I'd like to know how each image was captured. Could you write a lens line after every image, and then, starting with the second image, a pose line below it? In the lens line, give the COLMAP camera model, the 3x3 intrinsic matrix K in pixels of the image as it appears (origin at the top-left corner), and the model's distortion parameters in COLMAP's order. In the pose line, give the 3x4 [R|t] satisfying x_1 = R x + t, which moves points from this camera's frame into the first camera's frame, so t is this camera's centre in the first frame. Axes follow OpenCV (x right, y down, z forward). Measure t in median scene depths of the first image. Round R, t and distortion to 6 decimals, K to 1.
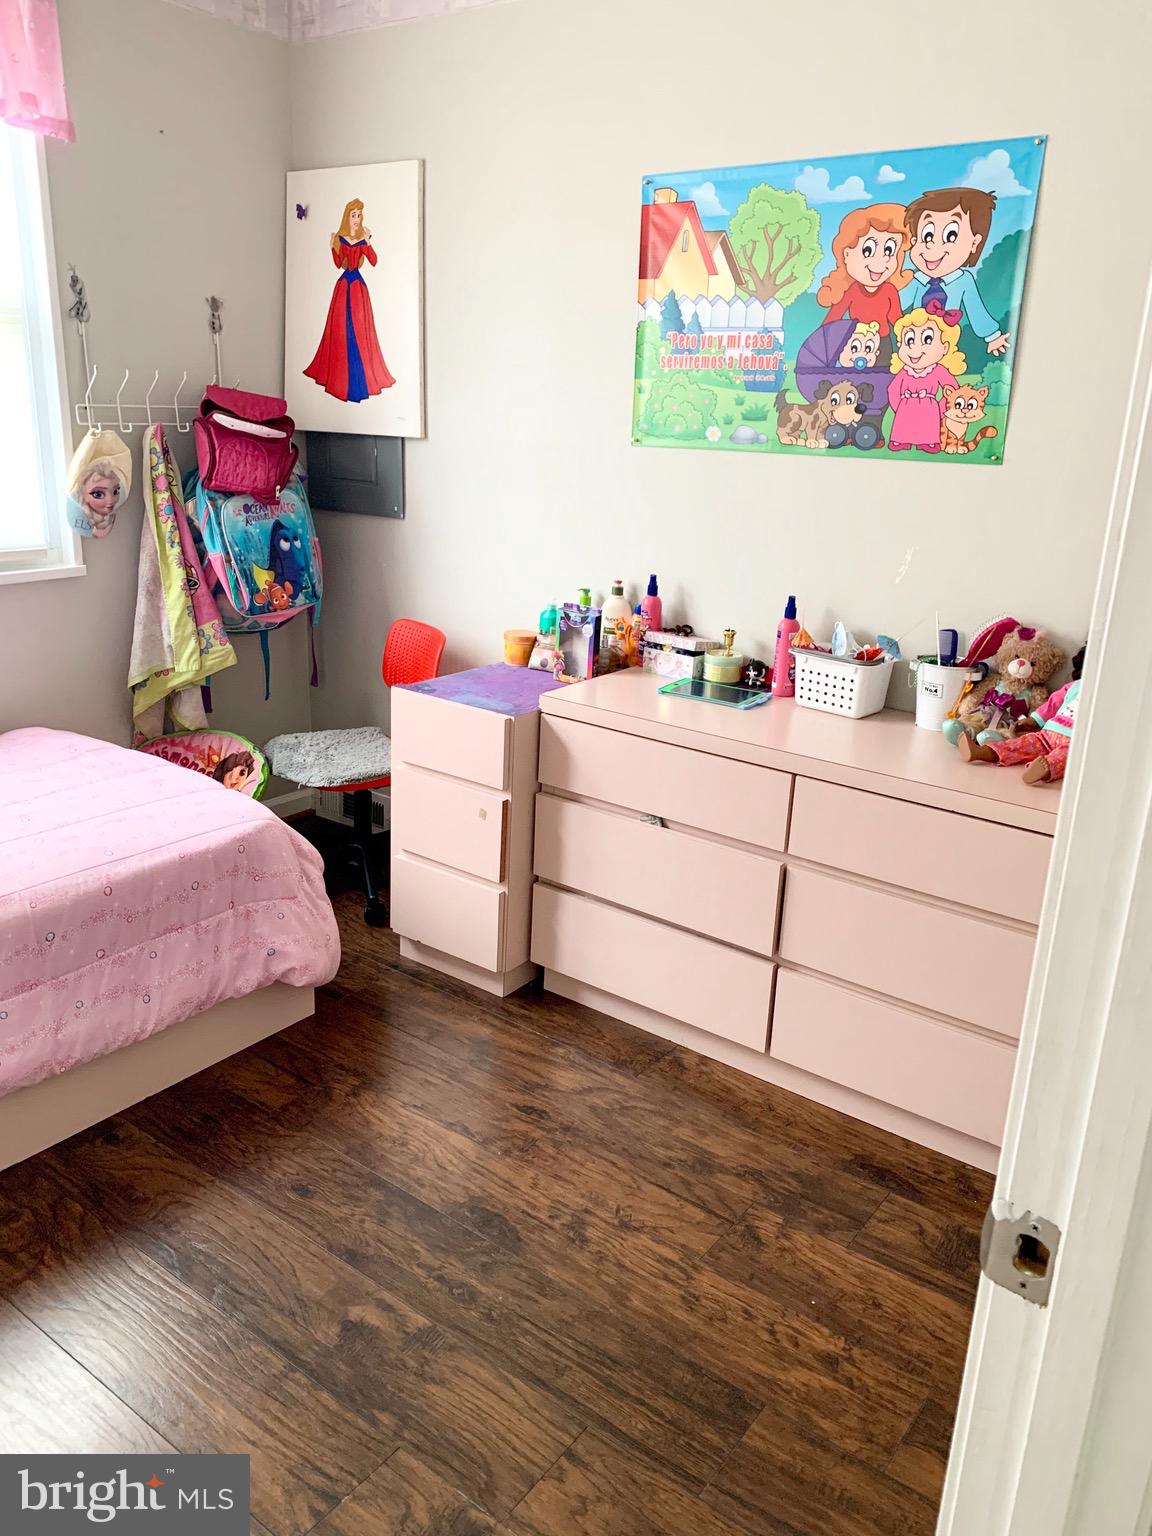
lens RADIAL K [[1165.6, 0, 578.6], [0, 1165.6, 773.5], [0, 0, 1]] dist [0.011536, -0.012105]
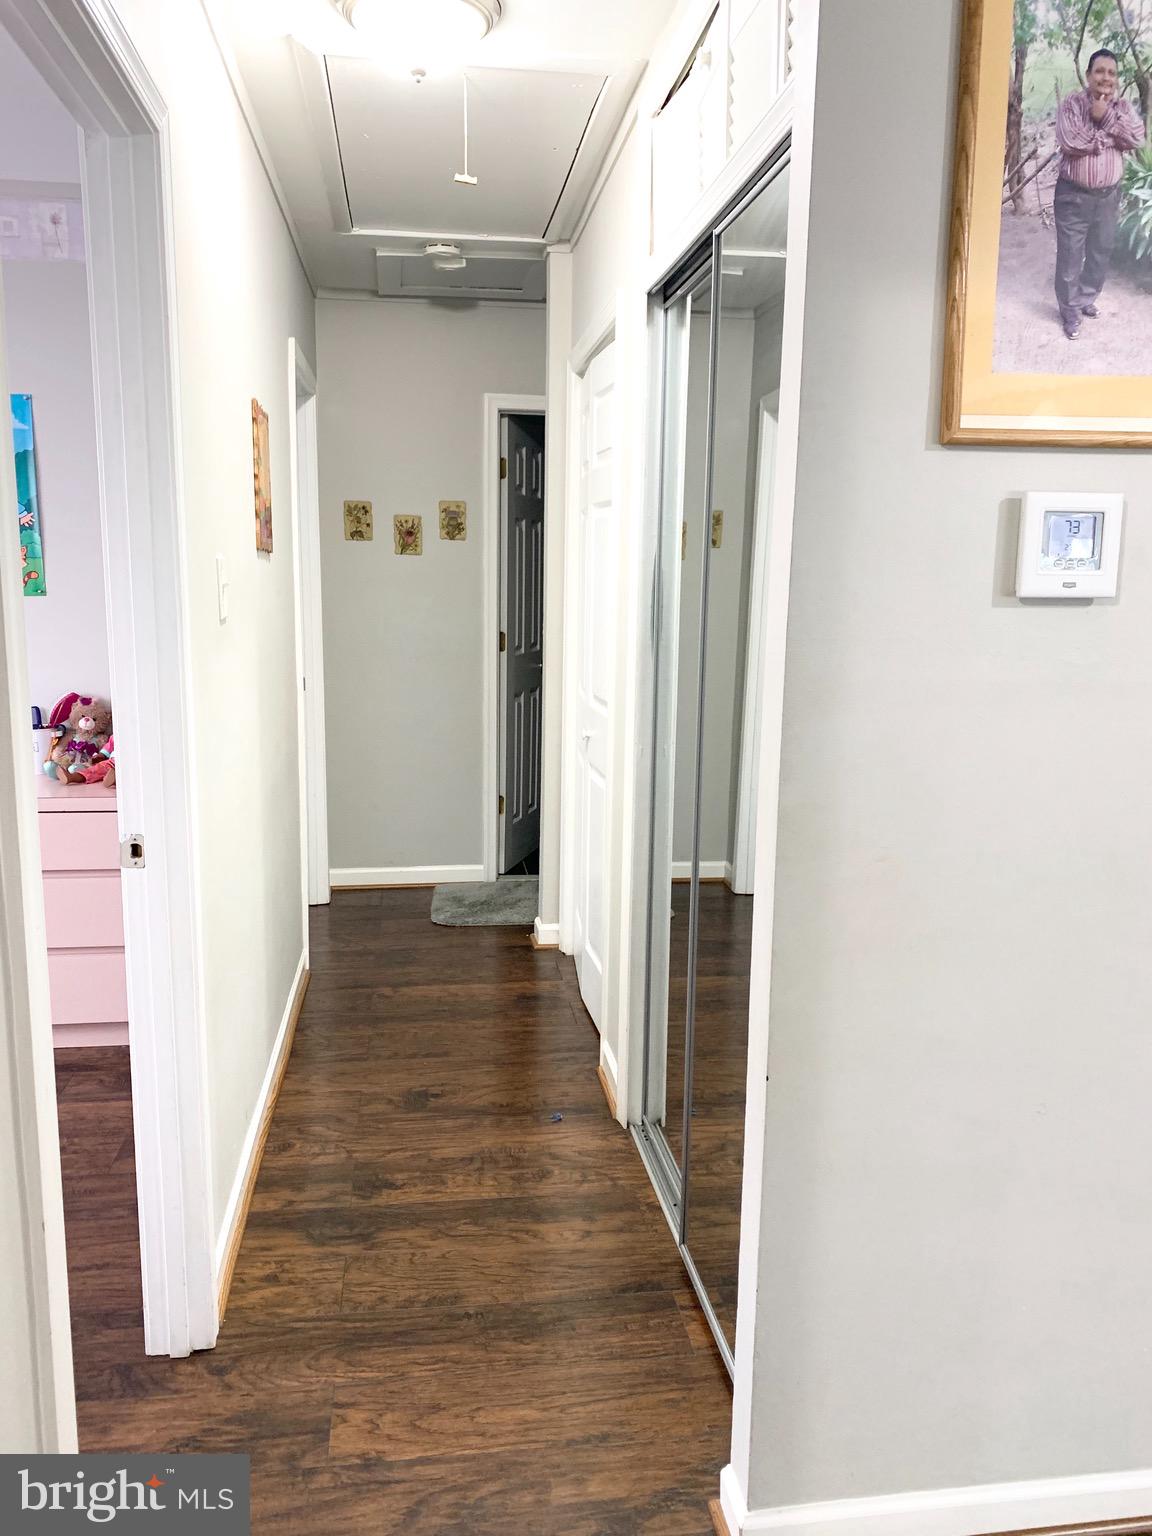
lens RADIAL K [[1165.6, 0, 561.2], [0, 1165.6, 772.1], [0, 0, 1]] dist [0.011536, -0.012105]
pose [[0.722336, -0.147190, 0.675696, -0.142757], [0.228995, 0.972872, -0.032875, 0.108633], [-0.652528, 0.178478, 0.736447, -0.344386]]
